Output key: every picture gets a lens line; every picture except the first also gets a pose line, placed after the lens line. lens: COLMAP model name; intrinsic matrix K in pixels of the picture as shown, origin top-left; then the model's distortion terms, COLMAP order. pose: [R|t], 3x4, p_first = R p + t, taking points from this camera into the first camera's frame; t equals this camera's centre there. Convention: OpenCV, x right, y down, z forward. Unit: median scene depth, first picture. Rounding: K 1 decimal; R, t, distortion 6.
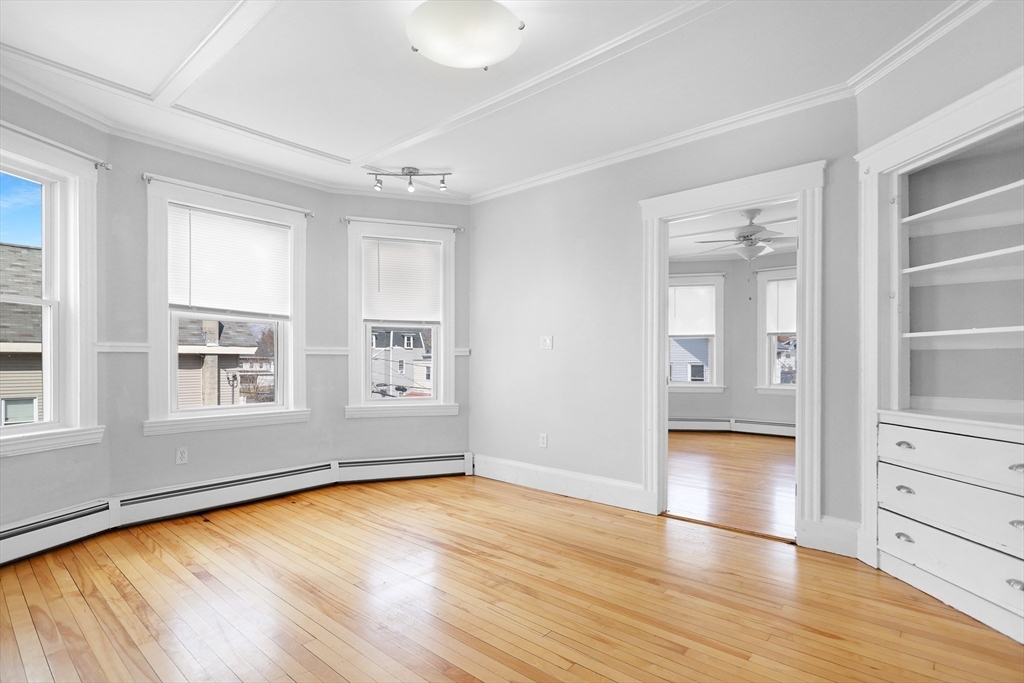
lens RADIAL K [[487.5, 0, 489.8], [0, 487.5, 364.7], [0, 0, 1]] dist [-0.006550, 0.003125]
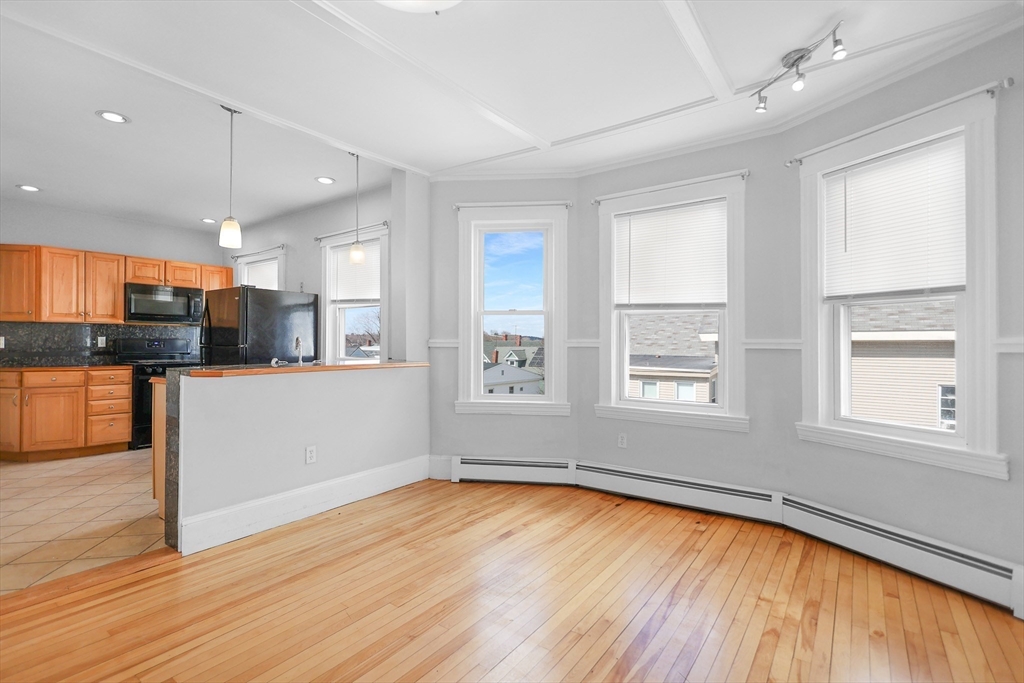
lens RADIAL K [[487.5, 0, 503.3], [0, 487.5, 342.0], [0, 0, 1]] dist [-0.006550, 0.003125]
pose [[0.125765, -0.003819, -0.992053, 0.460536], [-0.011410, 0.999921, -0.005295, -0.029173], [0.991994, 0.011986, 0.125712, 0.627748]]
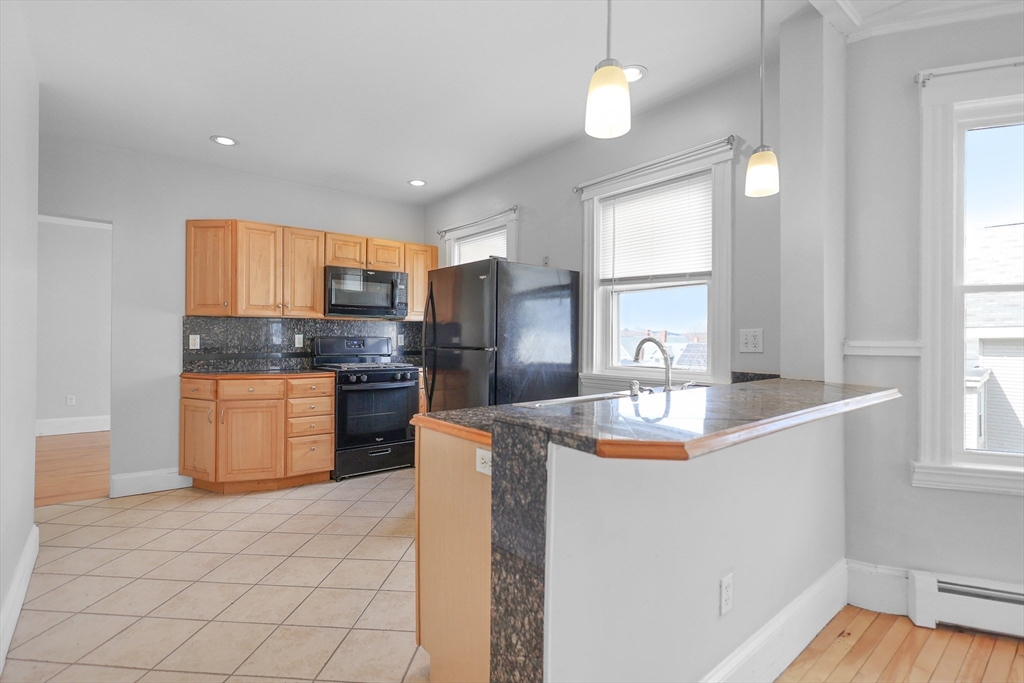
lens RADIAL K [[487.5, 0, 499.6], [0, 487.5, 339.1], [0, 0, 1]] dist [-0.006550, 0.003125]
pose [[-0.134587, 0.000073, -0.990902, -0.078666], [-0.014047, 0.999899, 0.001982, -0.037373], [0.990802, 0.014186, -0.134572, 0.222839]]
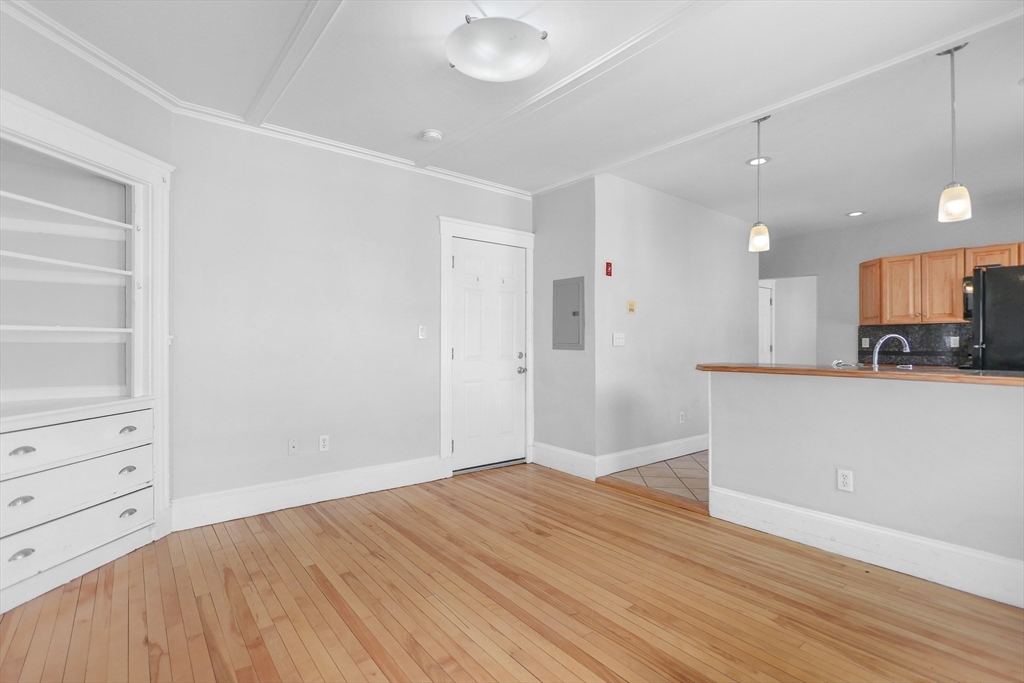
lens RADIAL K [[487.5, 0, 523.0], [0, 487.5, 341.3], [0, 0, 1]] dist [-0.006550, 0.003125]
pose [[-0.990425, -0.002750, 0.138024, -0.148067], [-0.001519, 0.999958, 0.009022, -0.036613], [-0.138043, 0.008726, -0.990388, 1.222325]]
